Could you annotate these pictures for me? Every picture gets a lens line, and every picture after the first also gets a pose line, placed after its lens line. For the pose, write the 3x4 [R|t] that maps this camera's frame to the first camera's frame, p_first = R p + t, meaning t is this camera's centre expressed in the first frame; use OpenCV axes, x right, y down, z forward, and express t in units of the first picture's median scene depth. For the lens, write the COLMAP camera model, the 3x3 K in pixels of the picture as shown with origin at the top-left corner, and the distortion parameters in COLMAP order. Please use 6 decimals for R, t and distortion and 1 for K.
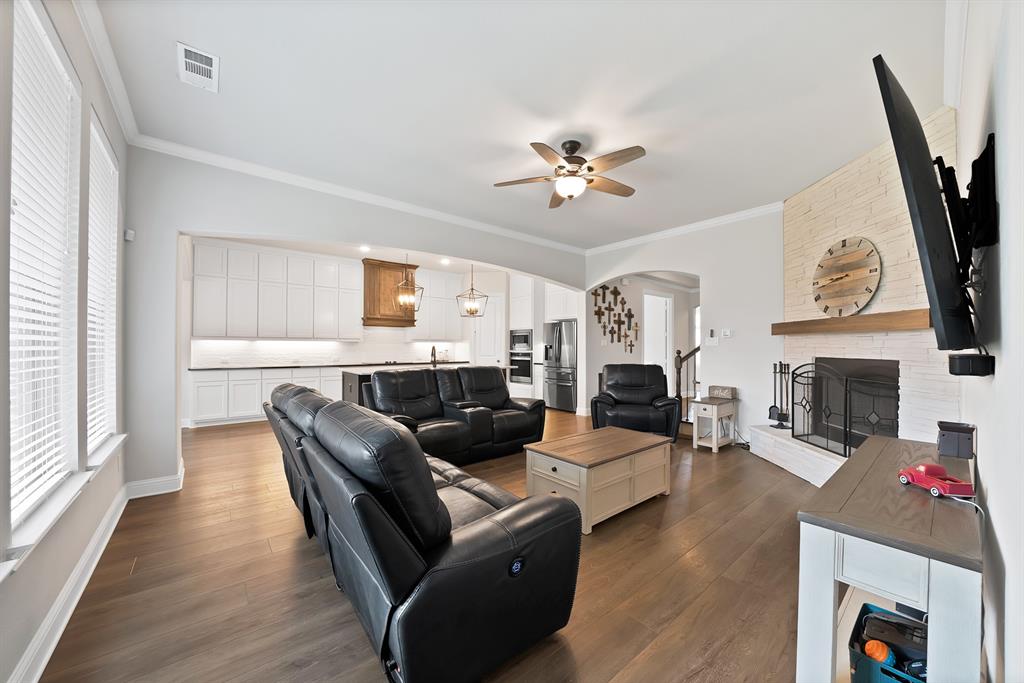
lens RADIAL K [[381.2, 0, 514.9], [0, 381.2, 345.5], [0, 0, 1]] dist [-0.023645, 0.000095]
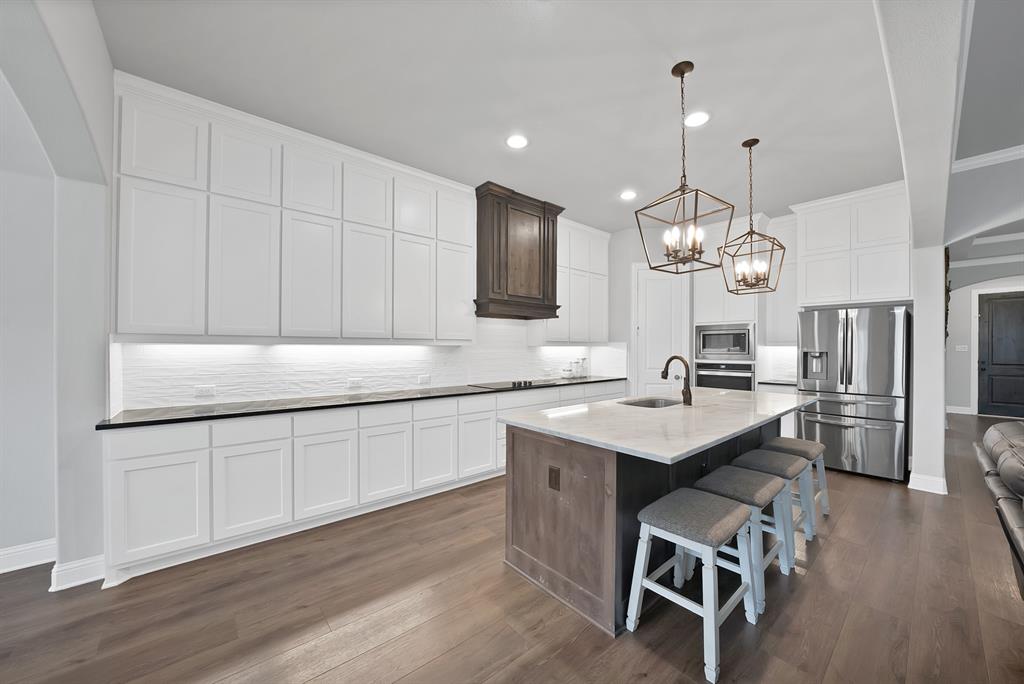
lens RADIAL K [[381.2, 0, 514.9], [0, 381.2, 346.0], [0, 0, 1]] dist [-0.023645, 0.000095]
pose [[0.999997, -0.001925, 0.001679, -0.437628], [0.001925, 0.999998, 0.000028, -0.012156], [-0.001679, -0.000025, 0.999999, 0.599868]]
